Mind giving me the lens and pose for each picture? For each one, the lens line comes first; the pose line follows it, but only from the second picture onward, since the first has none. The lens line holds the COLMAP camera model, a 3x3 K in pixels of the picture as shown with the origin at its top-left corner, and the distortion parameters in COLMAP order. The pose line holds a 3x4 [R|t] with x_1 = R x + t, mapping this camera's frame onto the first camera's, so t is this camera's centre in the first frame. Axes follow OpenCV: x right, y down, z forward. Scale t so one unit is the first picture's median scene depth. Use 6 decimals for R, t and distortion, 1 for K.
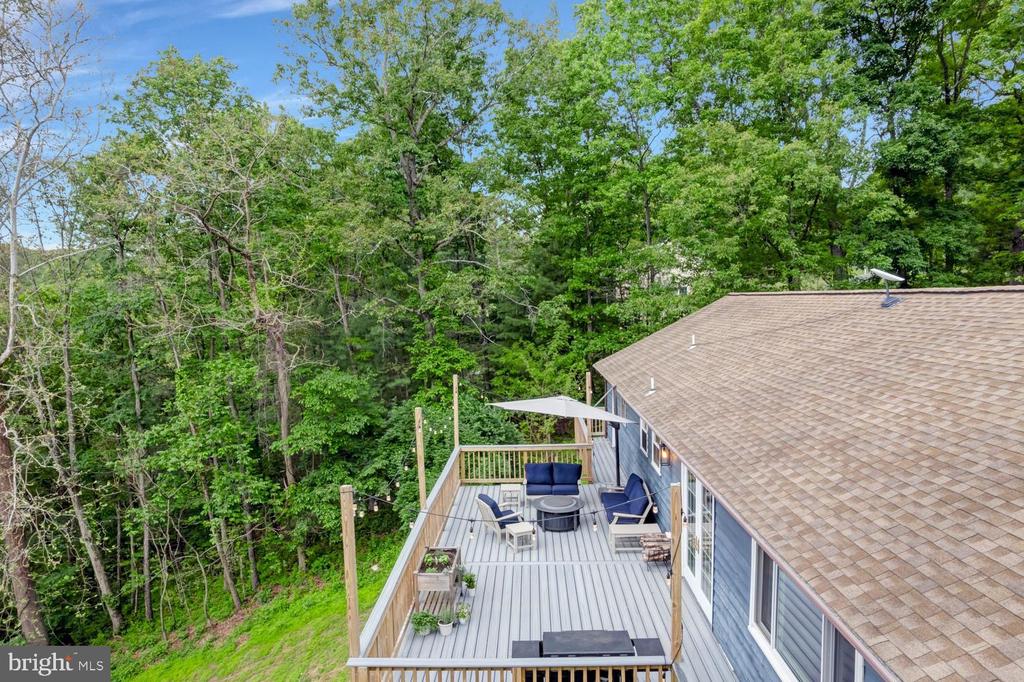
lens RADIAL K [[649.9, 0, 512.0], [0, 649.9, 341.0], [0, 0, 1]] dist [-0.070620, 0.044695]
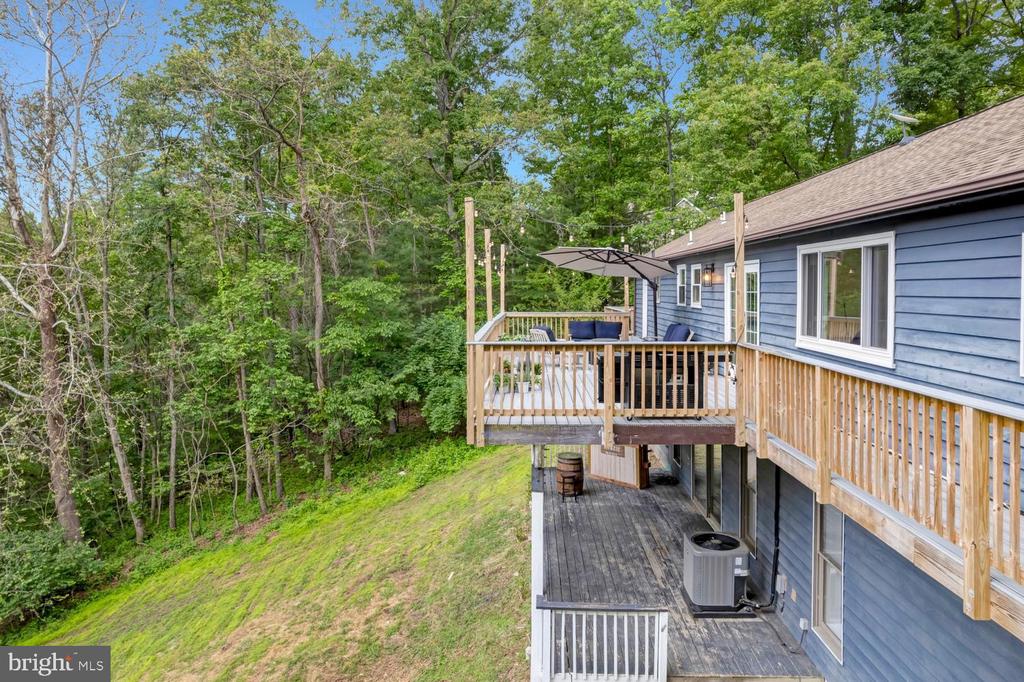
lens RADIAL K [[700.1, 0, 489.3], [0, 700.1, 341.0], [0, 0, 1]] dist [-0.078770, 0.054478]
pose [[0.999778, 0.019139, -0.008814, -0.072668], [-0.019547, 0.998617, -0.048802, 0.202971], [0.007868, 0.048964, 0.998770, -0.109870]]
